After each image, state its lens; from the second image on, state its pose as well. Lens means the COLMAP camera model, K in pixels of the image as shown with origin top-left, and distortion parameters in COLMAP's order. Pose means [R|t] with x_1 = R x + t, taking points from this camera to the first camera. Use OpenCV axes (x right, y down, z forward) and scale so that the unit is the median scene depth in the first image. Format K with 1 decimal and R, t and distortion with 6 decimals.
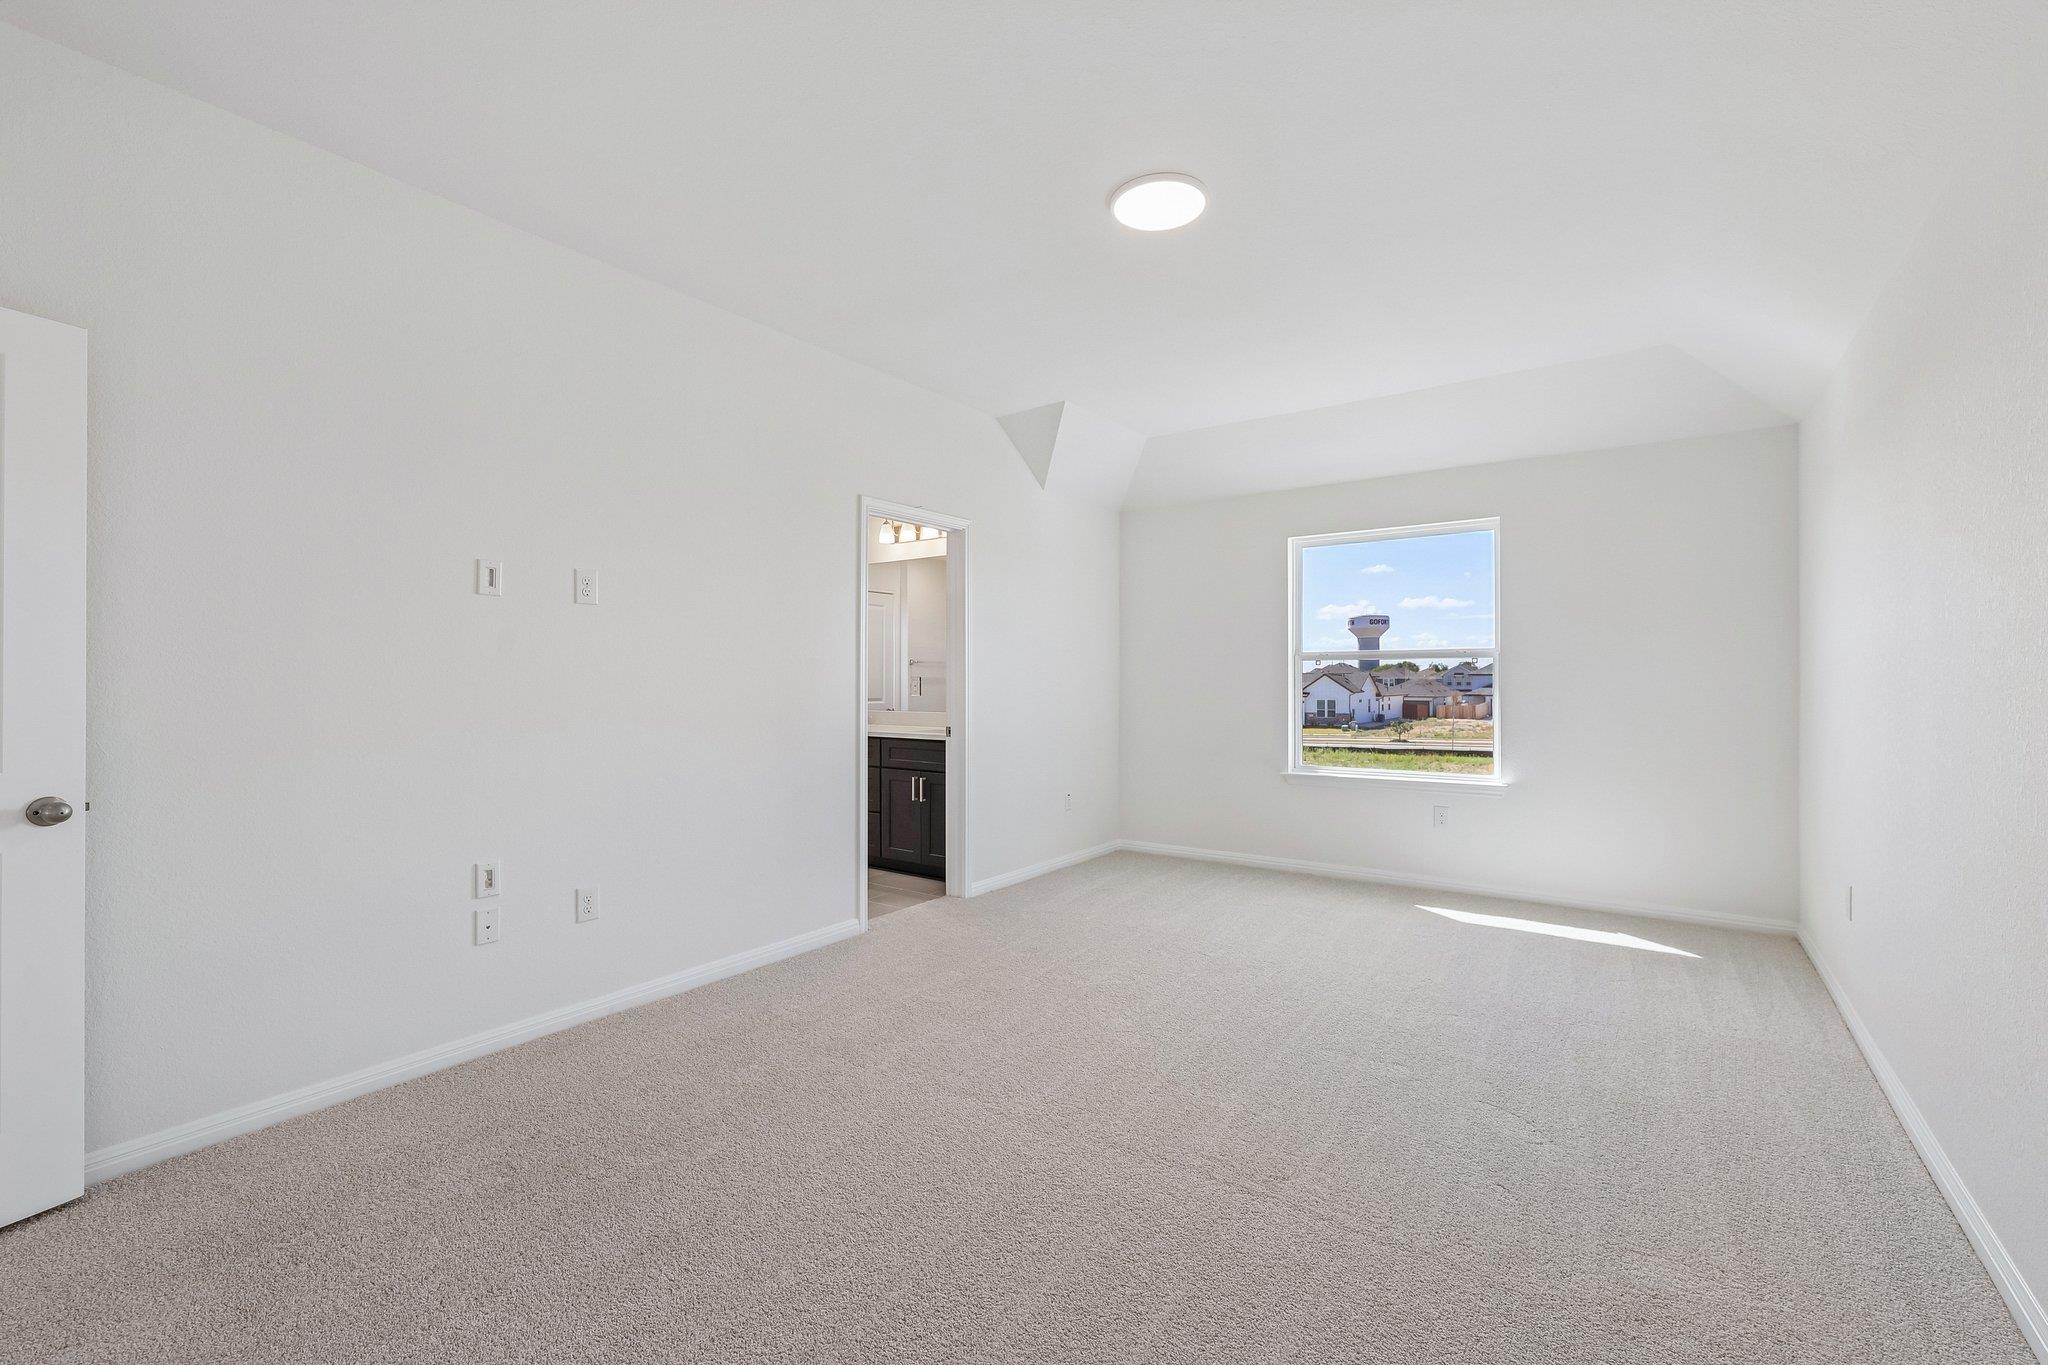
lens RADIAL K [[862.2, 0, 1026.0], [0, 862.2, 674.3], [0, 0, 1]] dist [-0.002148, -0.000195]
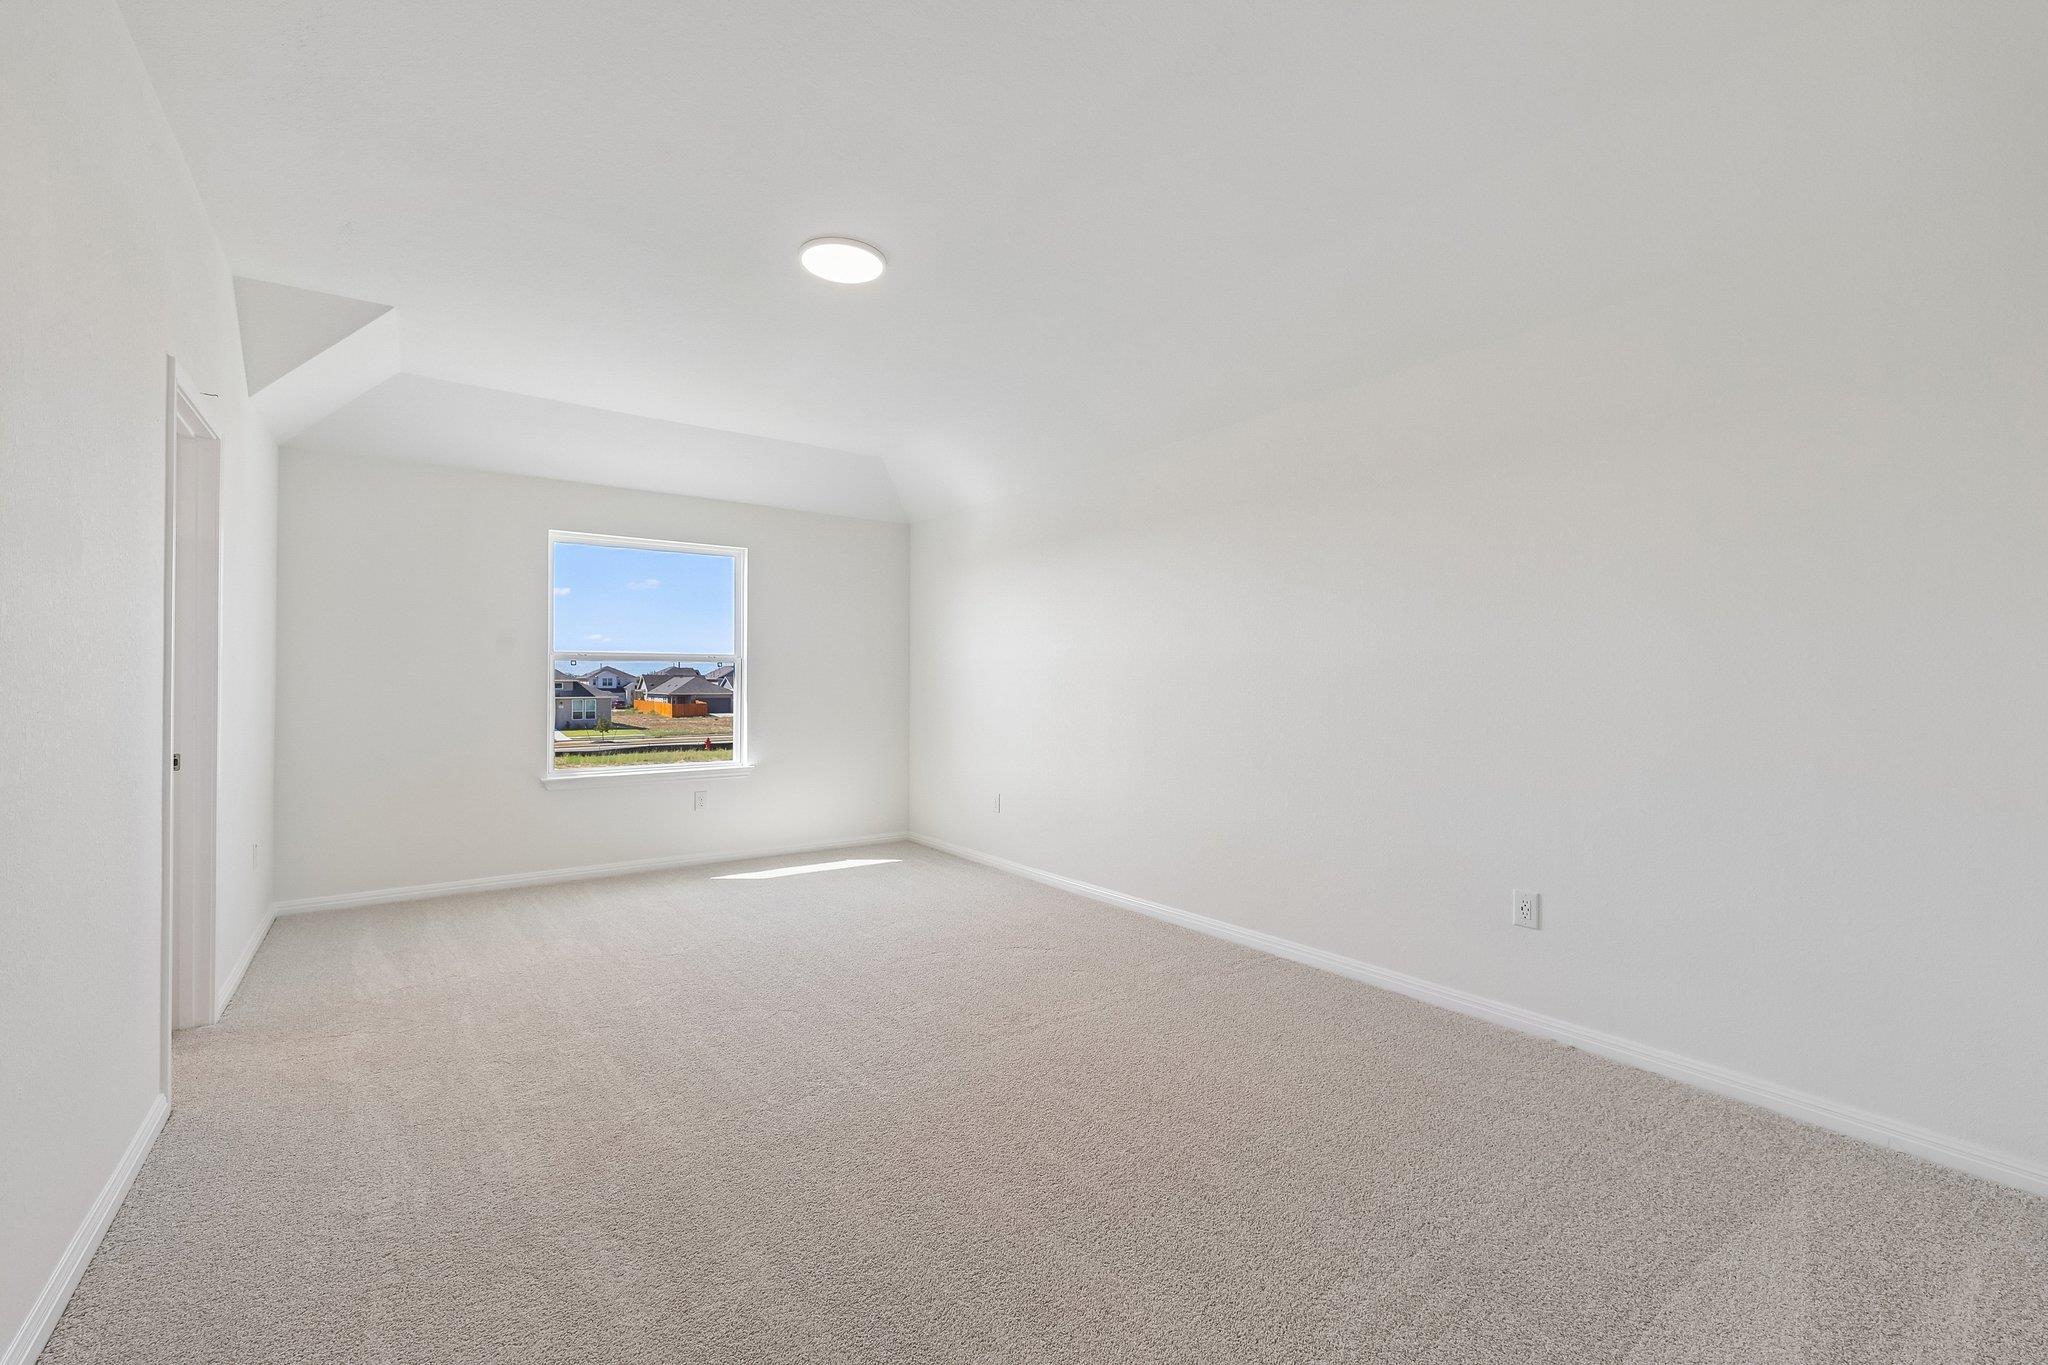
lens RADIAL K [[862.2, 0, 1028.1], [0, 862.2, 686.6], [0, 0, 1]] dist [-0.002148, -0.000195]
pose [[0.304307, -0.002869, 0.952570, -0.485503], [-0.006689, 0.999964, 0.005149, 0.004305], [-0.952551, -0.007938, 0.304277, 0.238944]]
